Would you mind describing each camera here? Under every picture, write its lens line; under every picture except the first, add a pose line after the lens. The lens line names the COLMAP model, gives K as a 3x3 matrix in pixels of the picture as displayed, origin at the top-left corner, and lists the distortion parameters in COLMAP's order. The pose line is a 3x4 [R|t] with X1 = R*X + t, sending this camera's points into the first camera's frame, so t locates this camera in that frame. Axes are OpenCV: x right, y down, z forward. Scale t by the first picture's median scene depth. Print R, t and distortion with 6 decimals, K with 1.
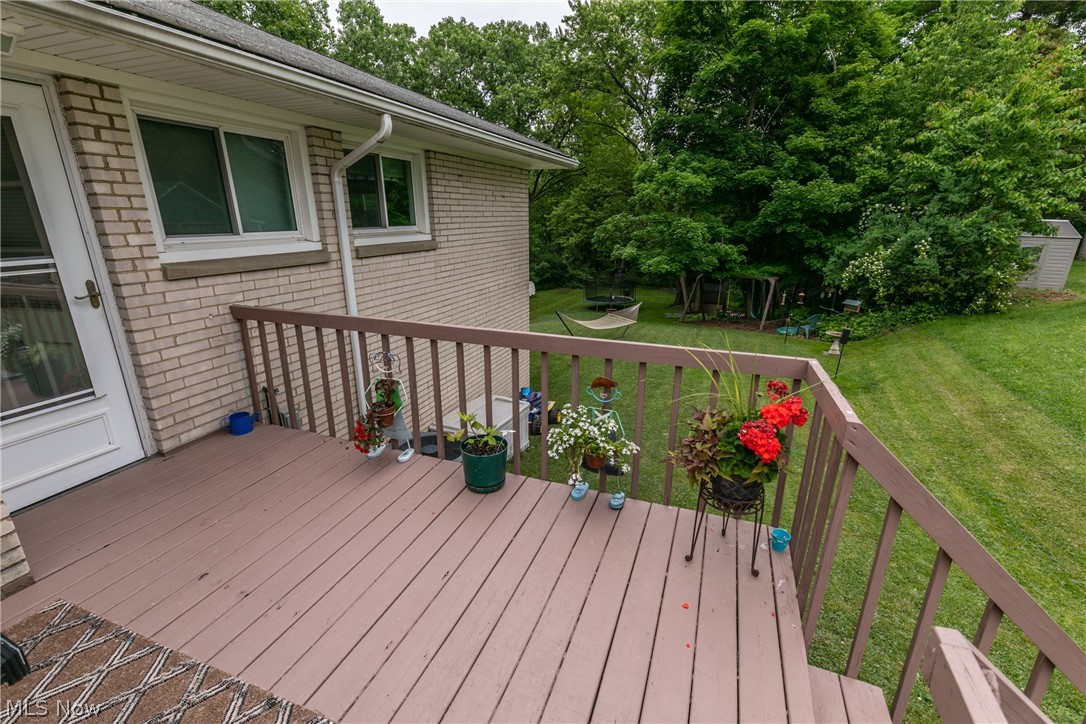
lens RADIAL K [[483.8, 0, 542.6], [0, 483.8, 364.5], [0, 0, 1]] dist [-0.001833, -0.000491]
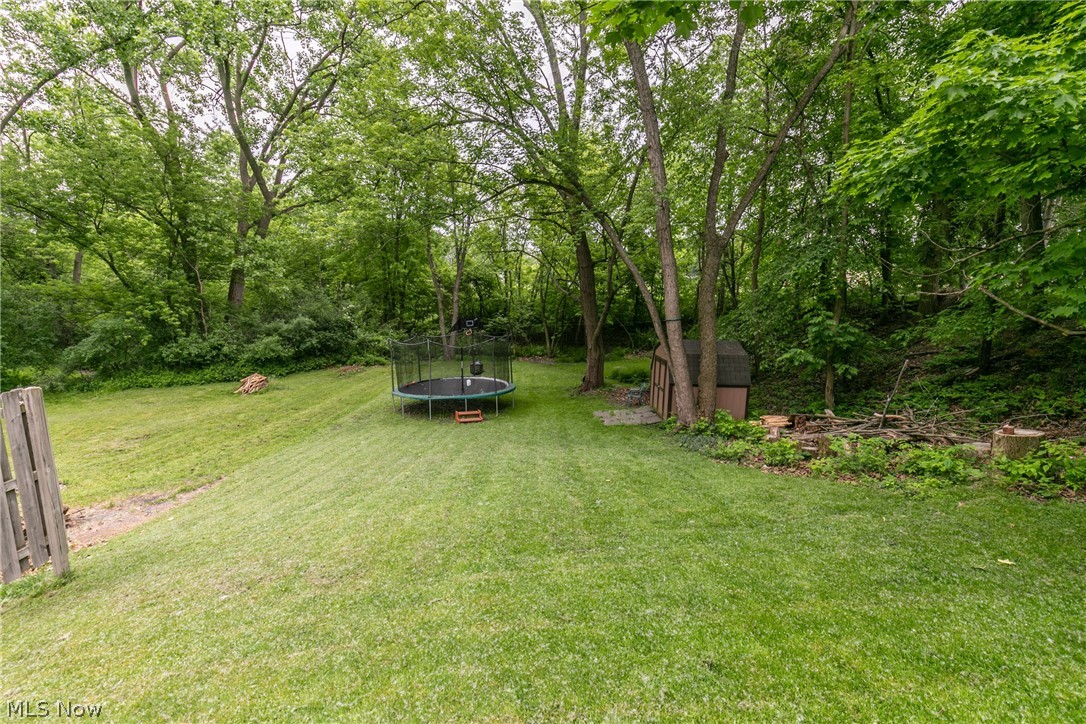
lens RADIAL K [[483.8, 0, 542.5], [0, 483.8, 366.1], [0, 0, 1]] dist [-0.001833, -0.000491]
pose [[0.918423, -0.052374, 0.392117, 0.031621], [0.110169, 0.985847, -0.126364, -0.068576], [-0.379949, 0.159255, 0.911195, 0.442648]]
